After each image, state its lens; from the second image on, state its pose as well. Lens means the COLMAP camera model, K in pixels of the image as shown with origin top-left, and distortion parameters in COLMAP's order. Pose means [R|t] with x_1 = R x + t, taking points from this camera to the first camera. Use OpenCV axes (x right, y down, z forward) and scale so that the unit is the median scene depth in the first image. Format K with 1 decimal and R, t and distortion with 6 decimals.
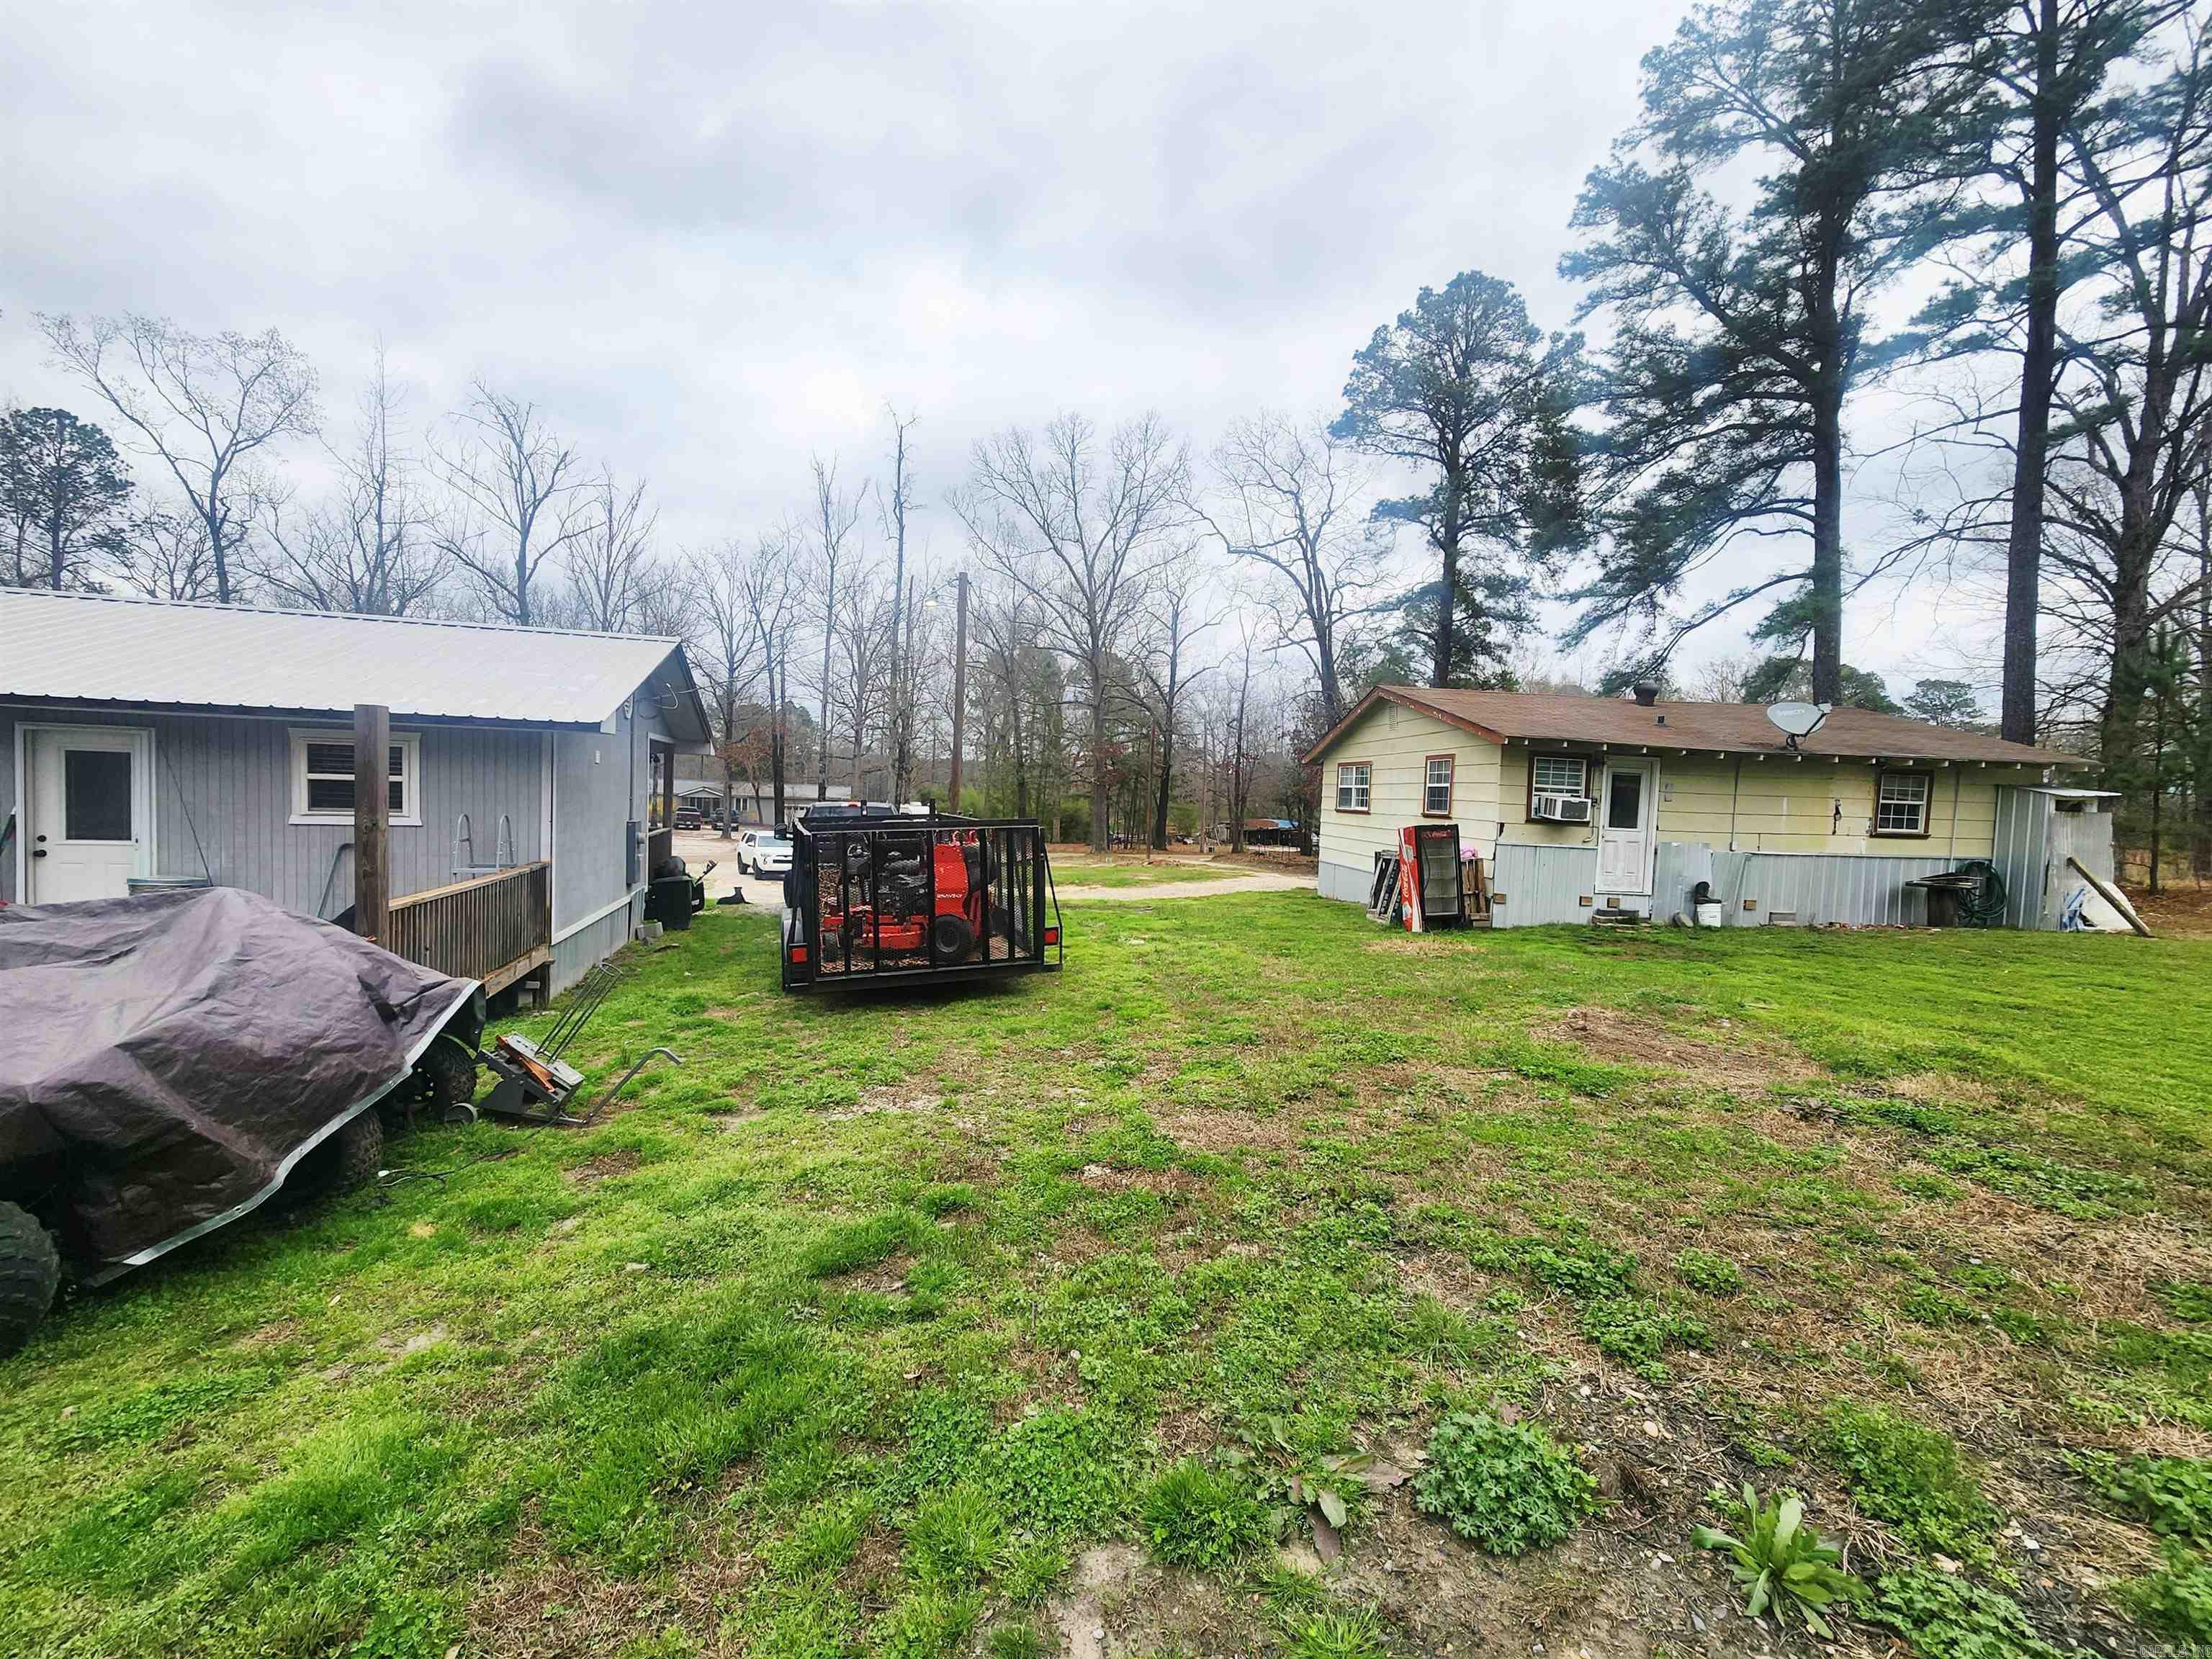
lens RADIAL K [[932.3, 0, 1106.0], [0, 932.3, 829.5], [0, 0, 1]] dist [-0.000220, -0.000187]
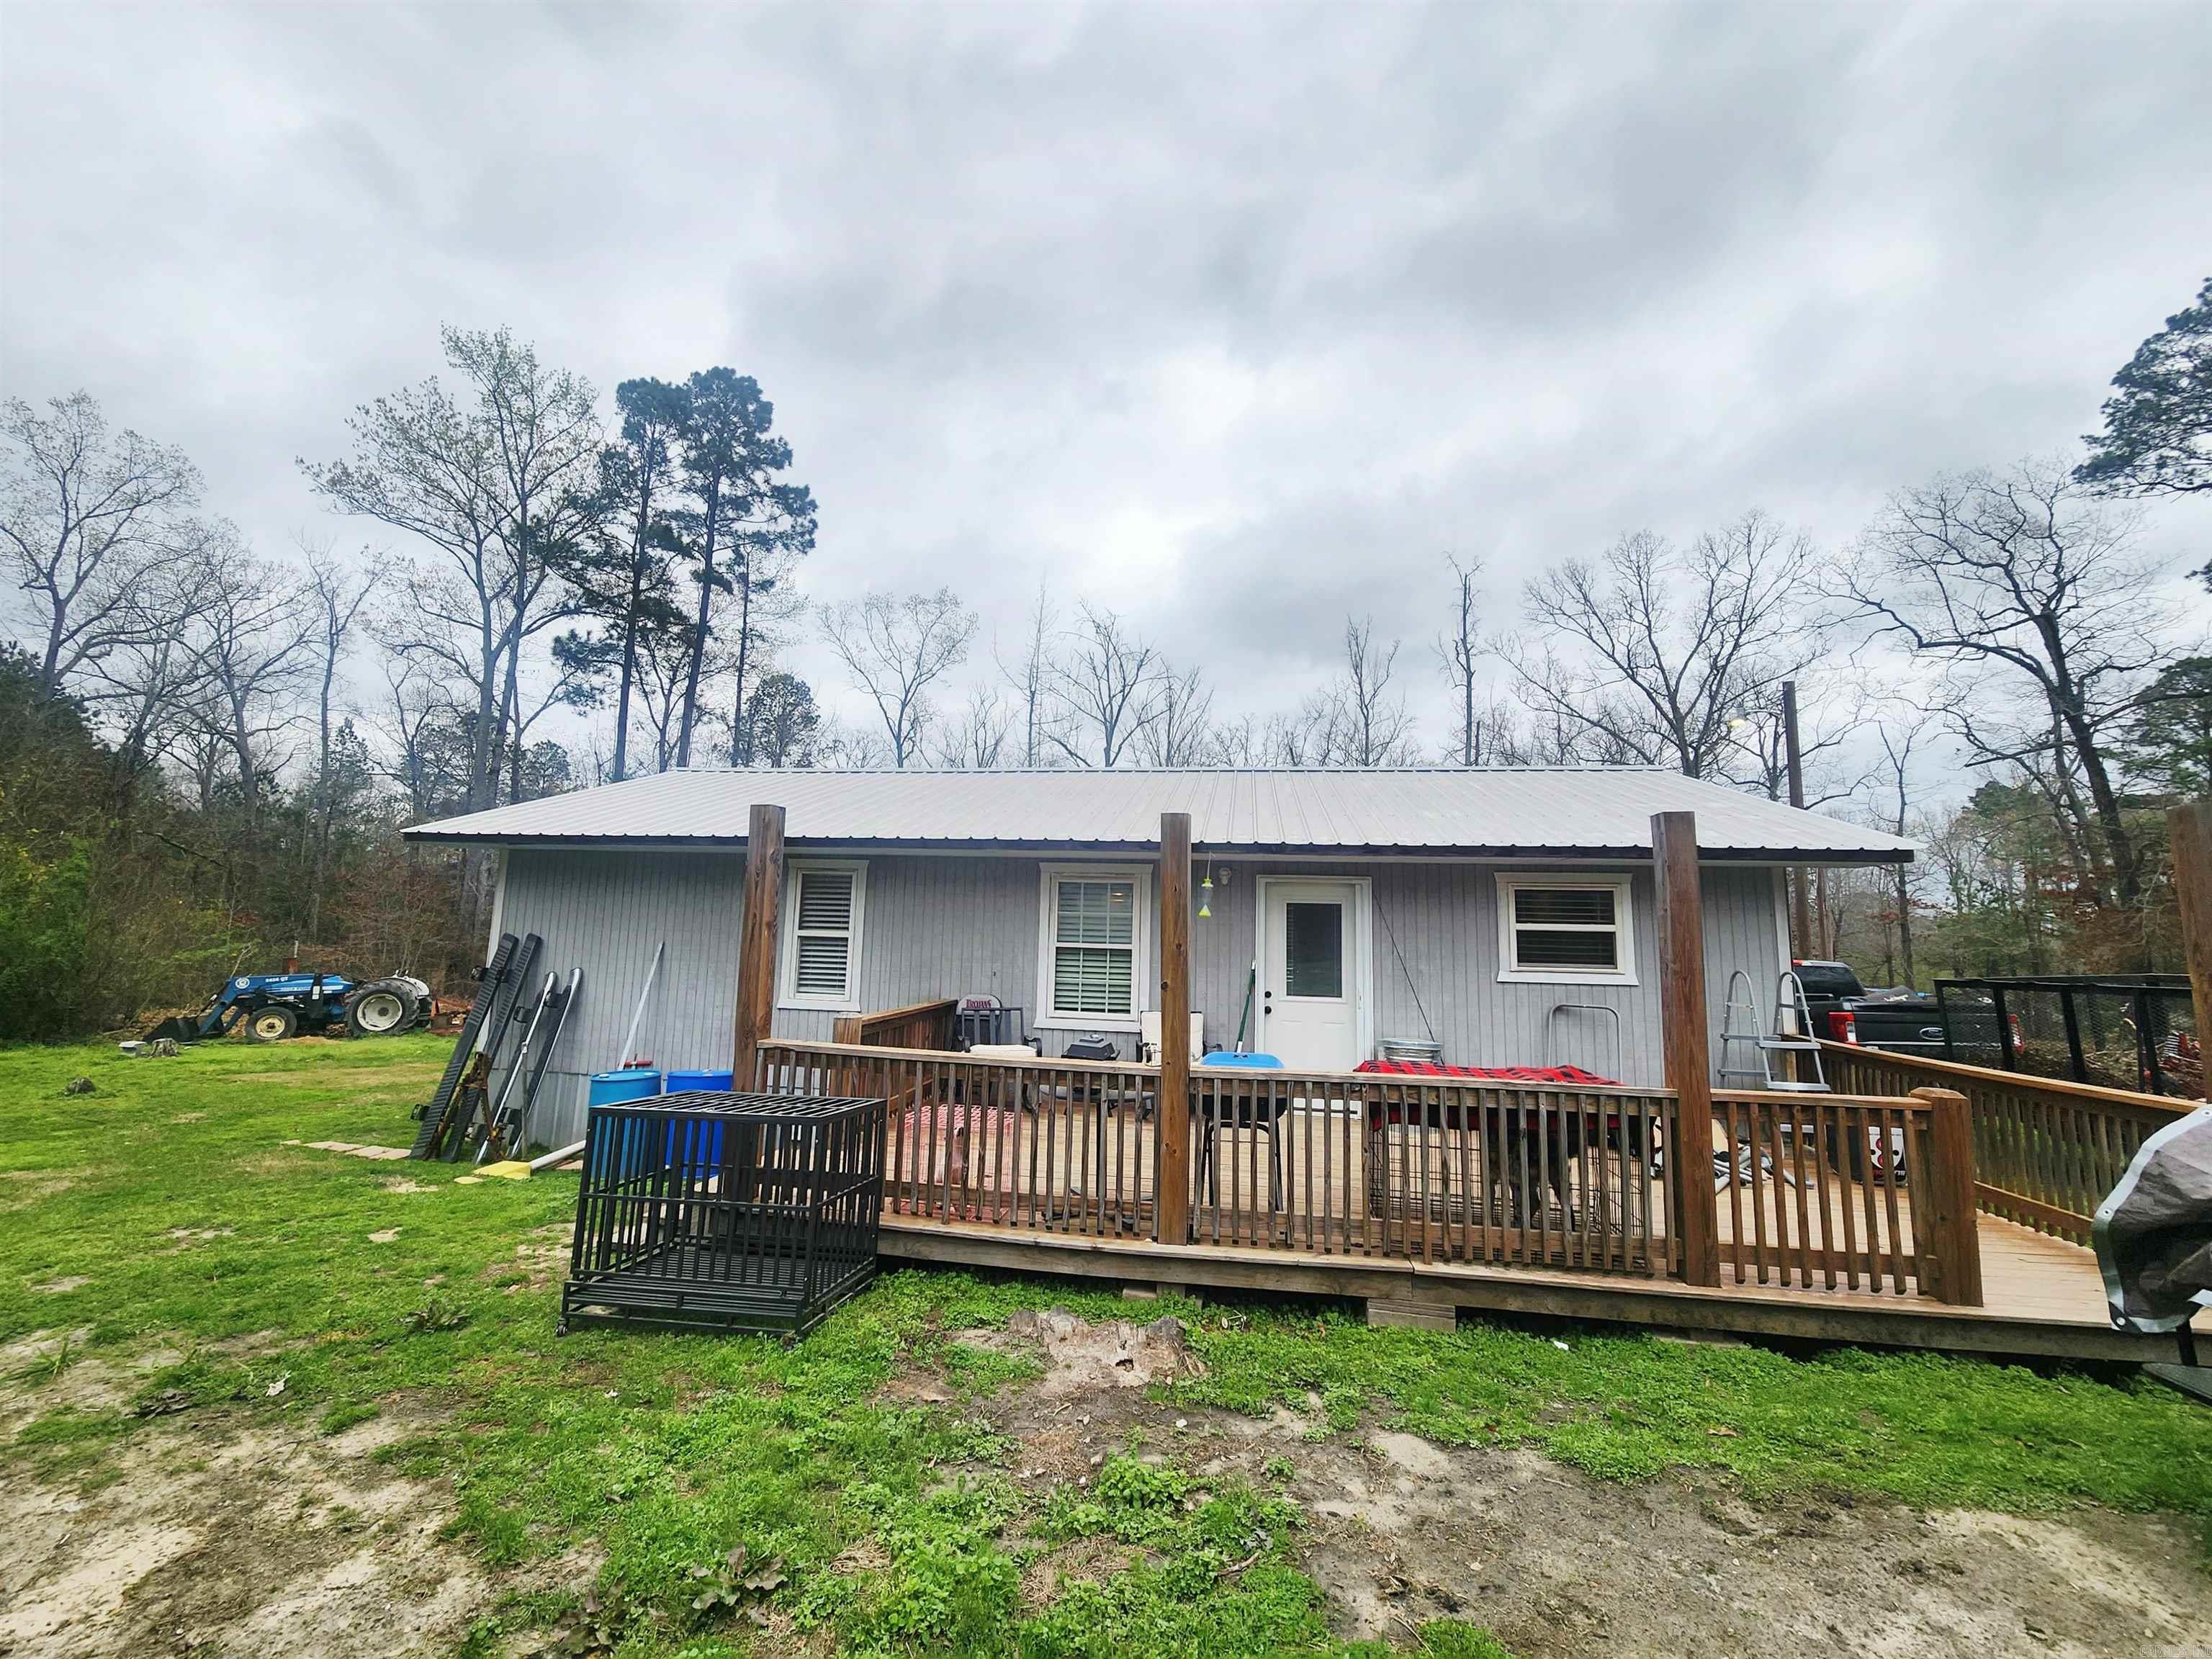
lens RADIAL K [[932.3, 0, 1106.0], [0, 932.3, 829.5], [0, 0, 1]] dist [-0.000220, -0.000187]
pose [[0.902160, -0.060387, -0.427154, -0.174577], [-0.013569, 0.985693, -0.168006, 0.001153], [0.431188, 0.157364, 0.888433, 0.008668]]
